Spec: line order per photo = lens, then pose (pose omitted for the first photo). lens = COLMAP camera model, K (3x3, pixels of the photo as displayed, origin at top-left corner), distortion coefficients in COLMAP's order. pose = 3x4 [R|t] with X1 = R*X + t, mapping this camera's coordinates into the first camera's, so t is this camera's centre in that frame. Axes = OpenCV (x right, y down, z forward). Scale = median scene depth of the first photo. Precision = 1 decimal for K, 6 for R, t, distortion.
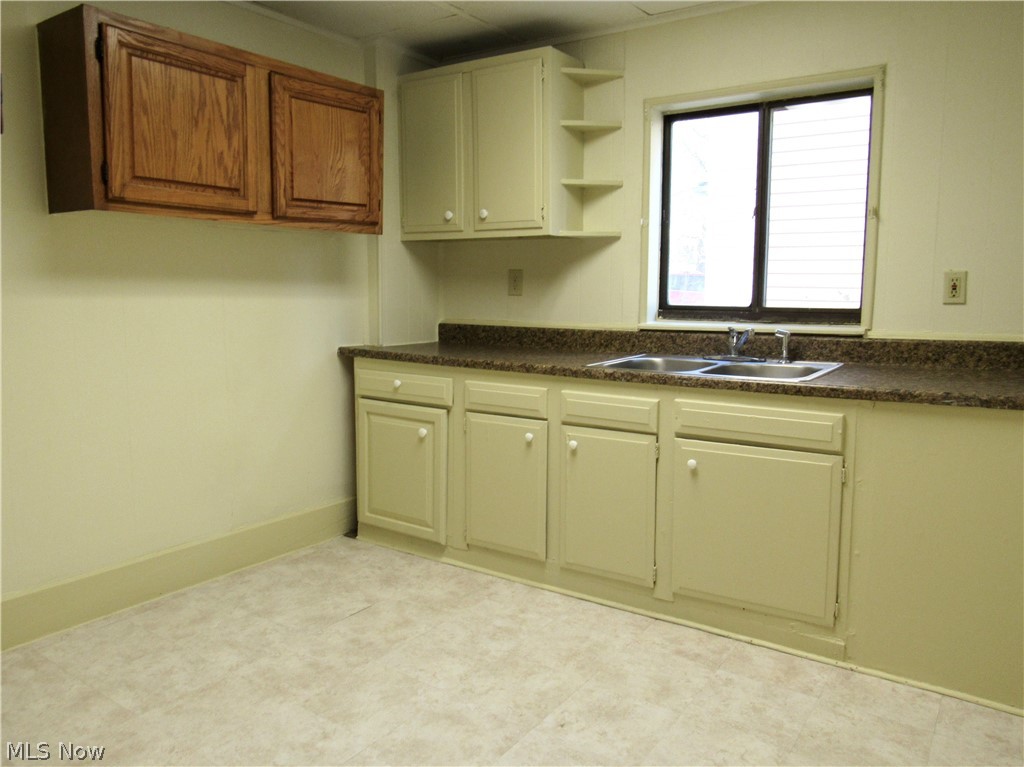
lens RADIAL K [[731.5, 0, 574.4], [0, 731.5, 367.8], [0, 0, 1]] dist [-0.029539, 0.004253]
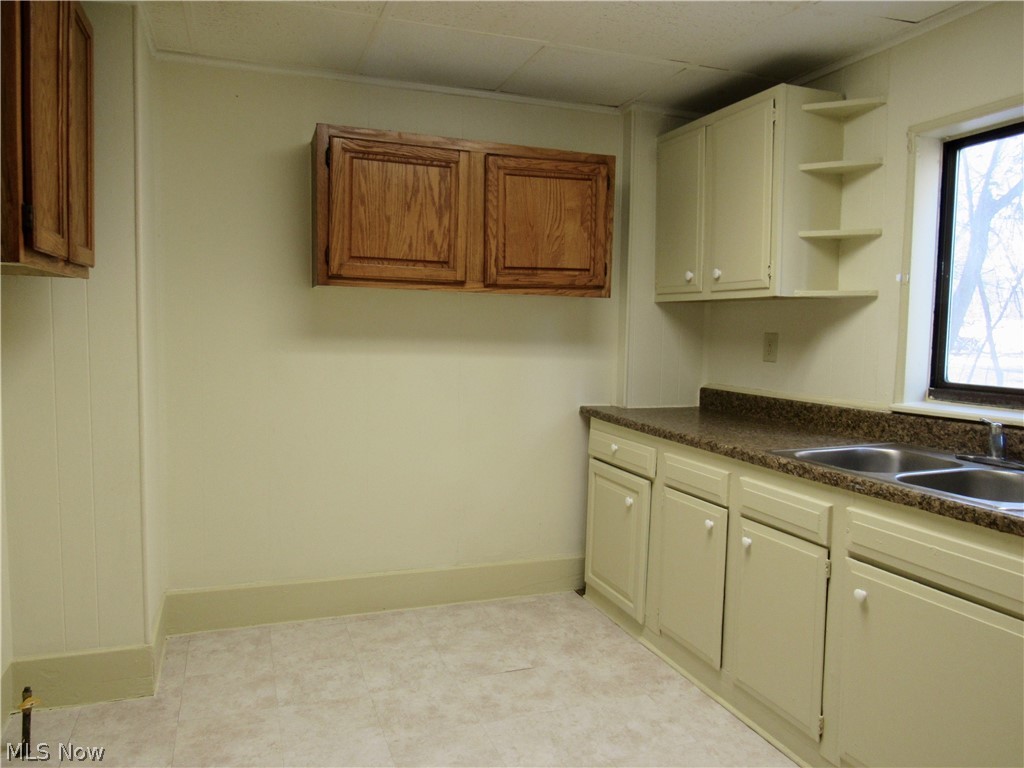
lens RADIAL K [[731.5, 0, 514.4], [0, 731.5, 379.9], [0, 0, 1]] dist [-0.029539, 0.004253]
pose [[0.815747, 0.049391, -0.576296, 0.237375], [-0.081471, 0.996226, -0.029941, -0.032951], [0.572642, 0.071375, 0.816692, 0.127224]]
